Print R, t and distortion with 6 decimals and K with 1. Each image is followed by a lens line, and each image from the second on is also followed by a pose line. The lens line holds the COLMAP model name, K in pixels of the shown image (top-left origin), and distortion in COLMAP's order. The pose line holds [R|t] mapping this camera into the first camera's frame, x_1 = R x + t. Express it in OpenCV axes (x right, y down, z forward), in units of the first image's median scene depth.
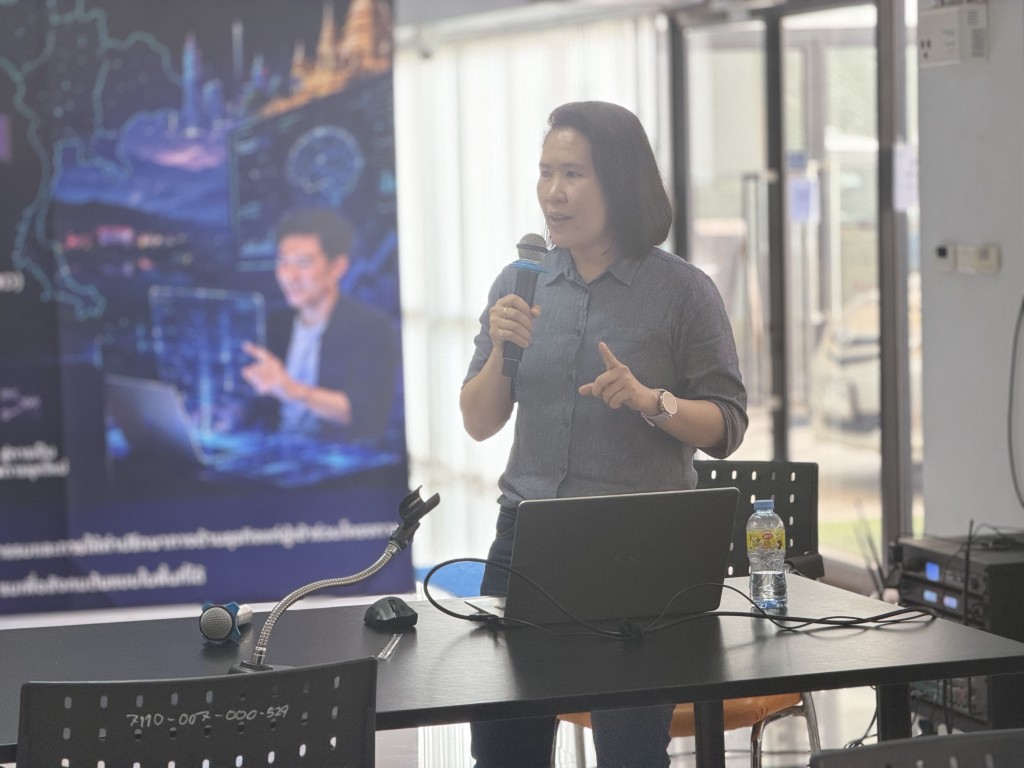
lens RADIAL K [[3157.8, 0, 512.0], [0, 3157.8, 384.0], [0, 0, 1]] dist [0.234883, -0.062147]
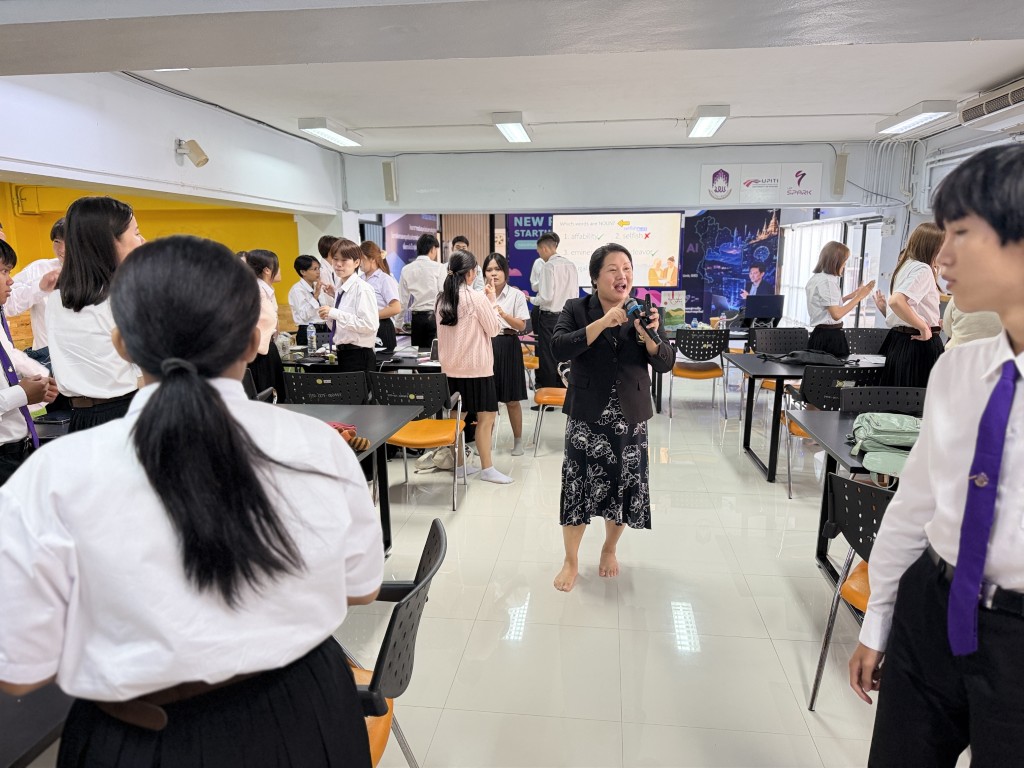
lens RADIAL K [[719.0, 0, 512.0], [0, 719.0, 384.0], [0, 0, 1]] dist [0.114704, -0.178874]
pose [[0.912983, 0.094665, -0.396863, 0.057720], [-0.048352, 0.990960, 0.125142, 0.010094], [0.405122, -0.095063, 0.909307, -0.229879]]
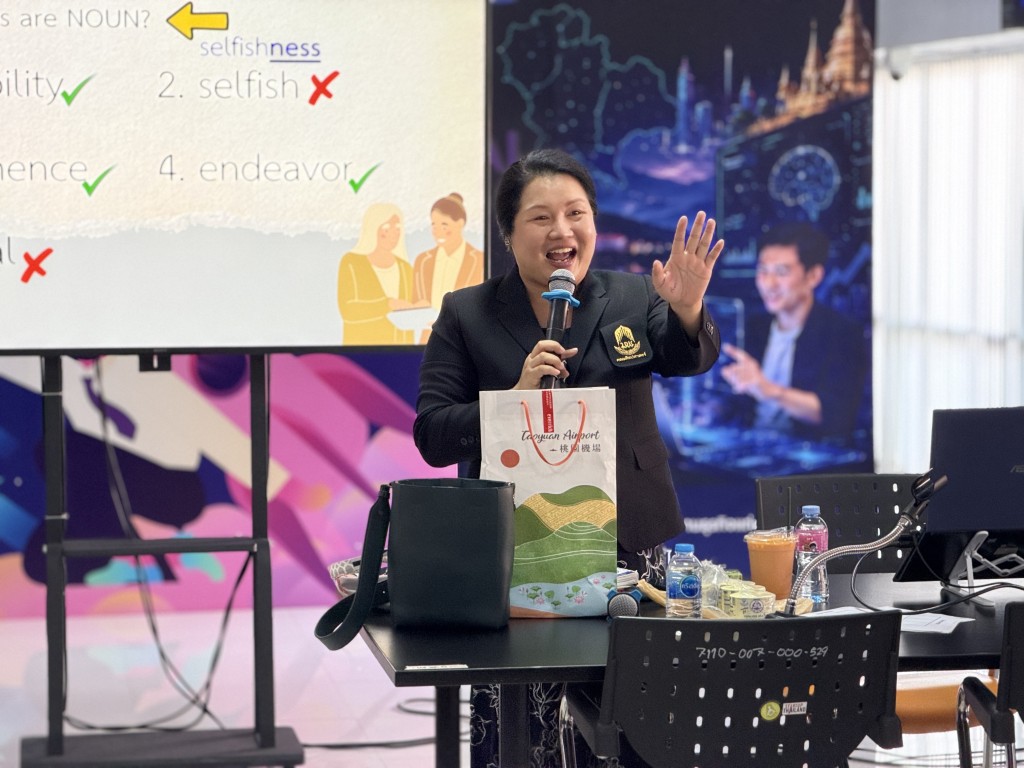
lens RADIAL K [[3157.8, 0, 512.0], [0, 3157.8, 384.0], [0, 0, 1]] dist [0.234883, -0.062147]
pose [[0.990249, 0.032630, -0.135437, -0.009845], [-0.032616, 0.999465, 0.002321, 0.000341], [0.135440, 0.002119, 0.990783, -0.078919]]
